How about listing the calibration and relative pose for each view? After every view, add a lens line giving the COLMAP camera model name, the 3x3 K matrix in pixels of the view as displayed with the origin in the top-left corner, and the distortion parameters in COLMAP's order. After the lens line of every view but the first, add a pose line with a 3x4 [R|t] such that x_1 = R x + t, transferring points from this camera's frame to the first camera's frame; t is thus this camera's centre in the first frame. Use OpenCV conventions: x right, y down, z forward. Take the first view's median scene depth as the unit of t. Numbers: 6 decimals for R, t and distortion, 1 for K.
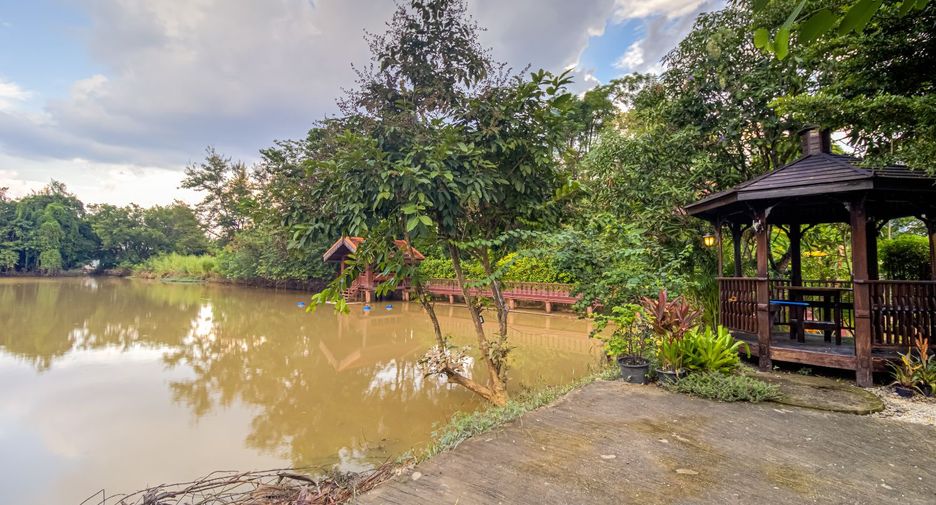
lens RADIAL K [[428.0, 0, 467.1], [0, 428.0, 247.7], [0, 0, 1]] dist [0.016890, -0.013482]
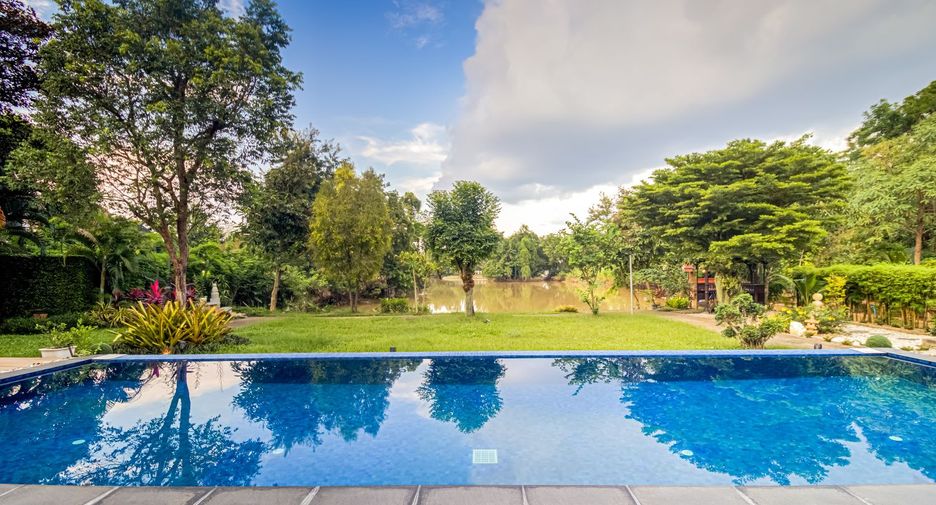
lens RADIAL K [[428.0, 0, 467.1], [0, 428.0, 252.6], [0, 0, 1]] dist [0.016890, -0.013482]
pose [[0.625163, -0.062466, -0.777990, 0.188019], [0.069164, 0.997304, -0.024498, -0.020617], [0.777424, -0.038494, 0.627798, -0.218448]]
